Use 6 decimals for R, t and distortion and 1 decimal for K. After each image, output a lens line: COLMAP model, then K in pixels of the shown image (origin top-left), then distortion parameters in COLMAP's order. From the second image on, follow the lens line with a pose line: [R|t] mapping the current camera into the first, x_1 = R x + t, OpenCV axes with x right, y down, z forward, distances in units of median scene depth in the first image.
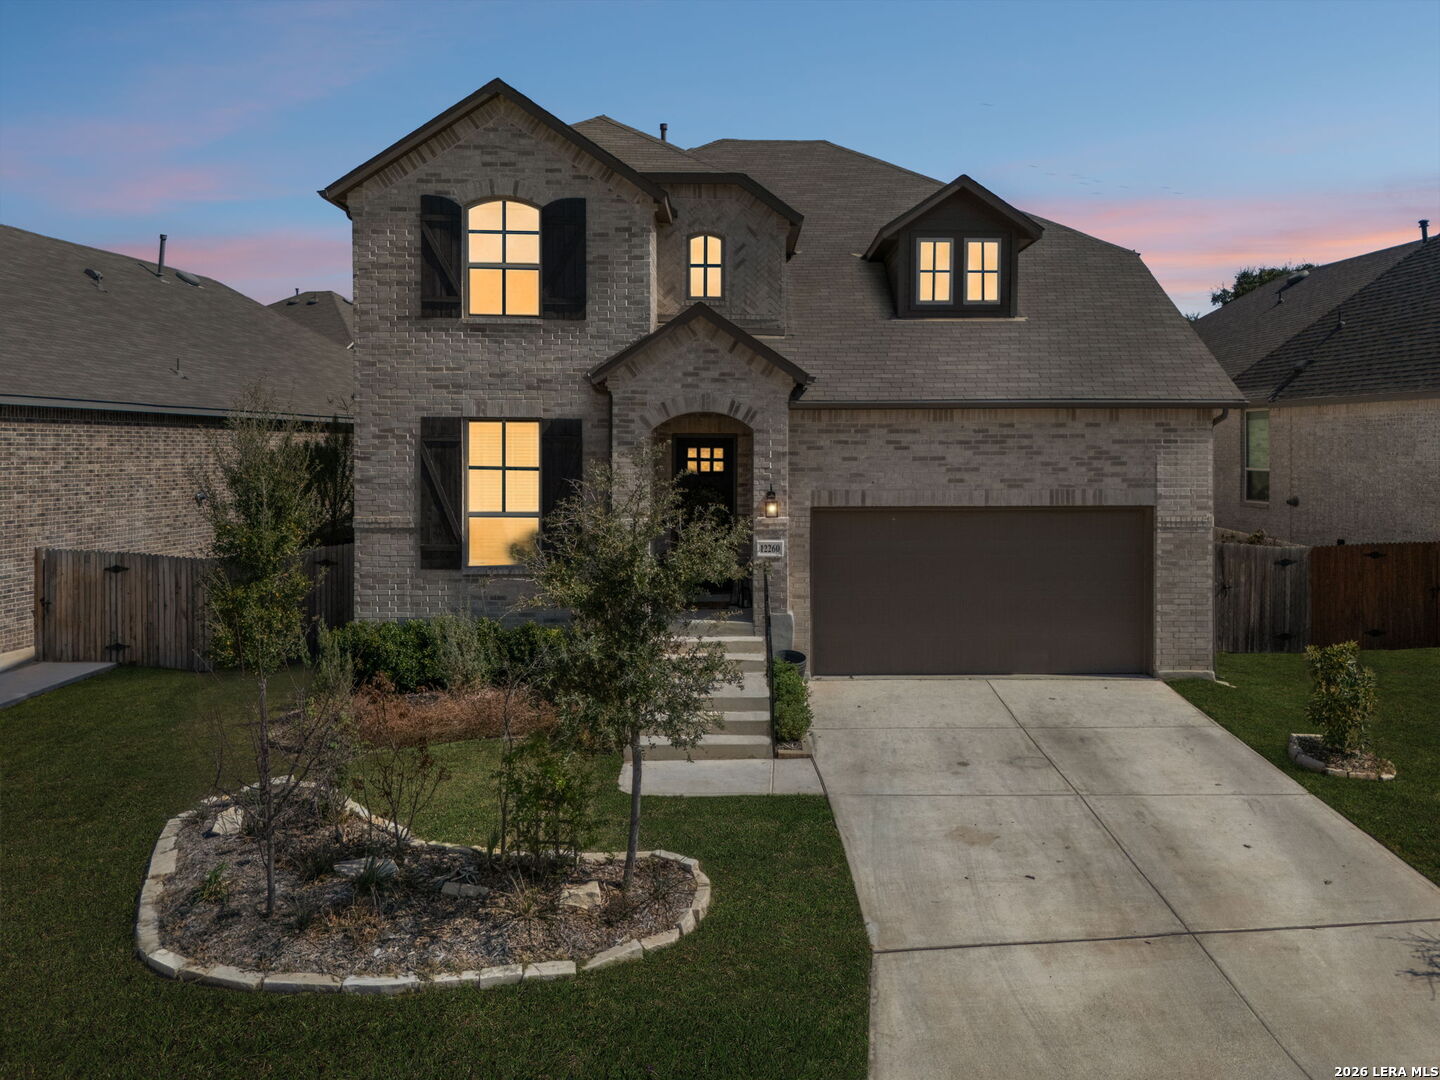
lens RADIAL K [[1056.4, 0, 755.4], [0, 1056.4, 479.9], [0, 0, 1]] dist [0.126614, -0.234799]
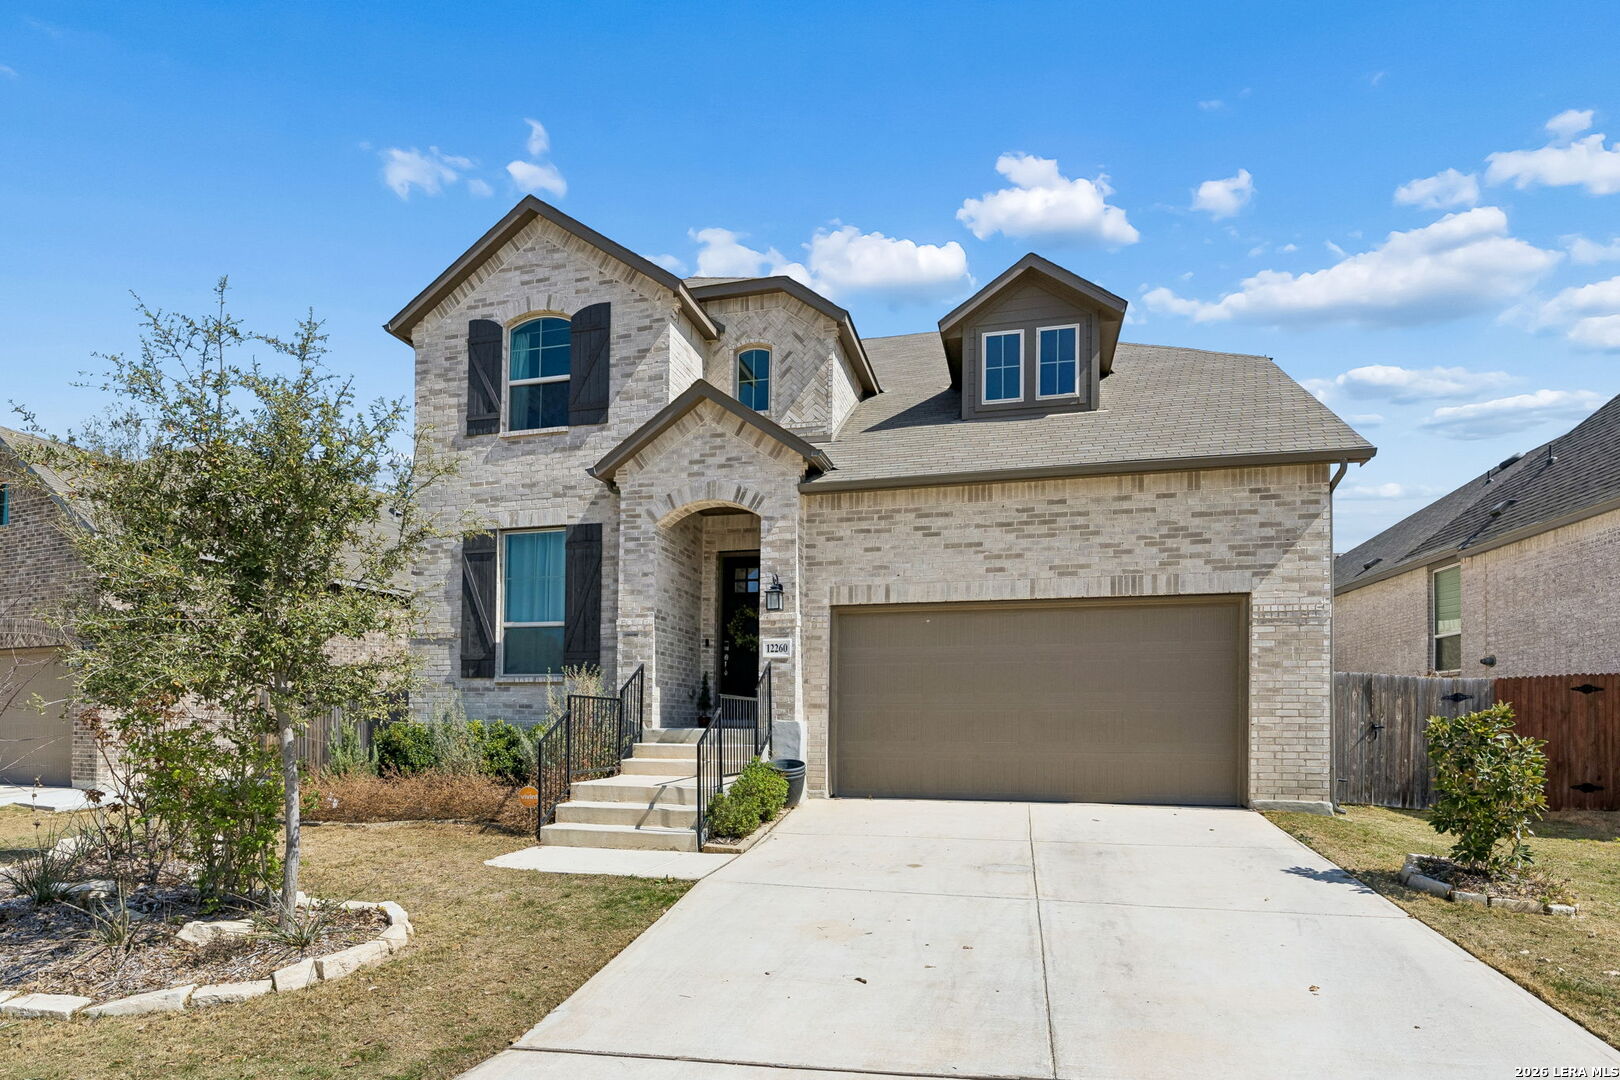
lens RADIAL K [[824.3, 0, 809.7], [0, 824.3, 729.5], [0, 0, 1]] dist [-0.019090, 0.000527]
pose [[0.961715, 0.007867, -0.273937, 0.228427], [-0.016320, 0.999458, -0.028594, 0.150274], [0.273564, 0.031970, 0.961322, 0.330070]]
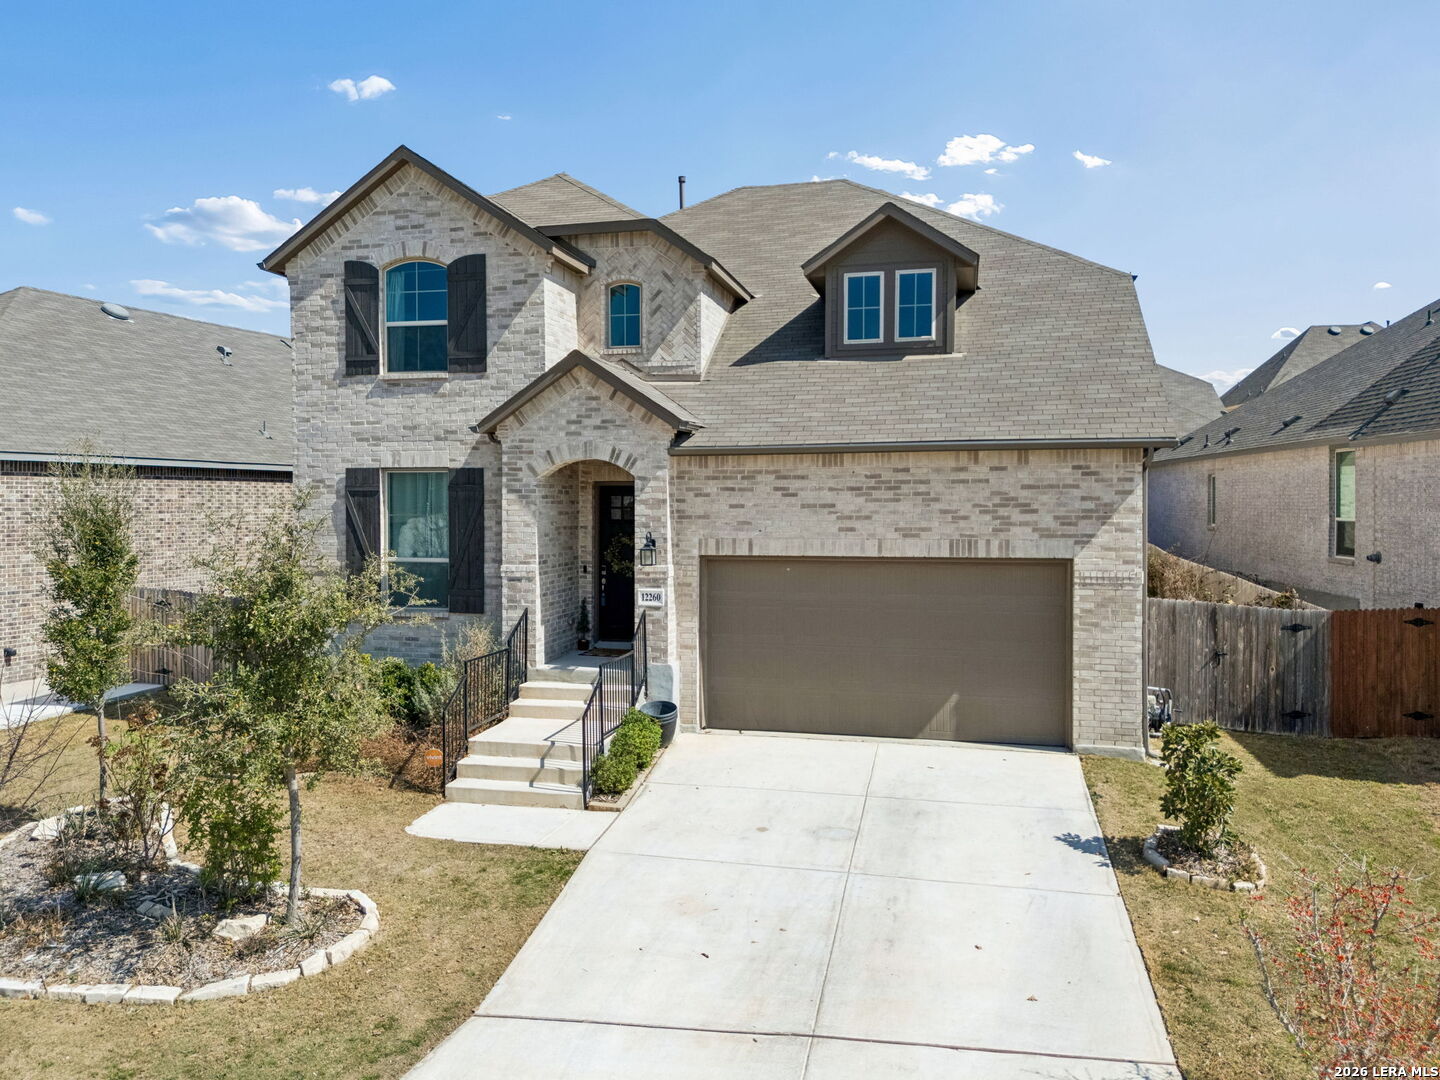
lens RADIAL K [[1036.6, 0, 710.6], [0, 1036.6, 533.5], [0, 0, 1]] dist [0.108769, -0.134894]
pose [[0.964206, 0.004673, -0.265112, 0.317546], [-0.004399, 0.999989, 0.001628, 0.003247], [0.265116, -0.000403, 0.964216, 0.081095]]
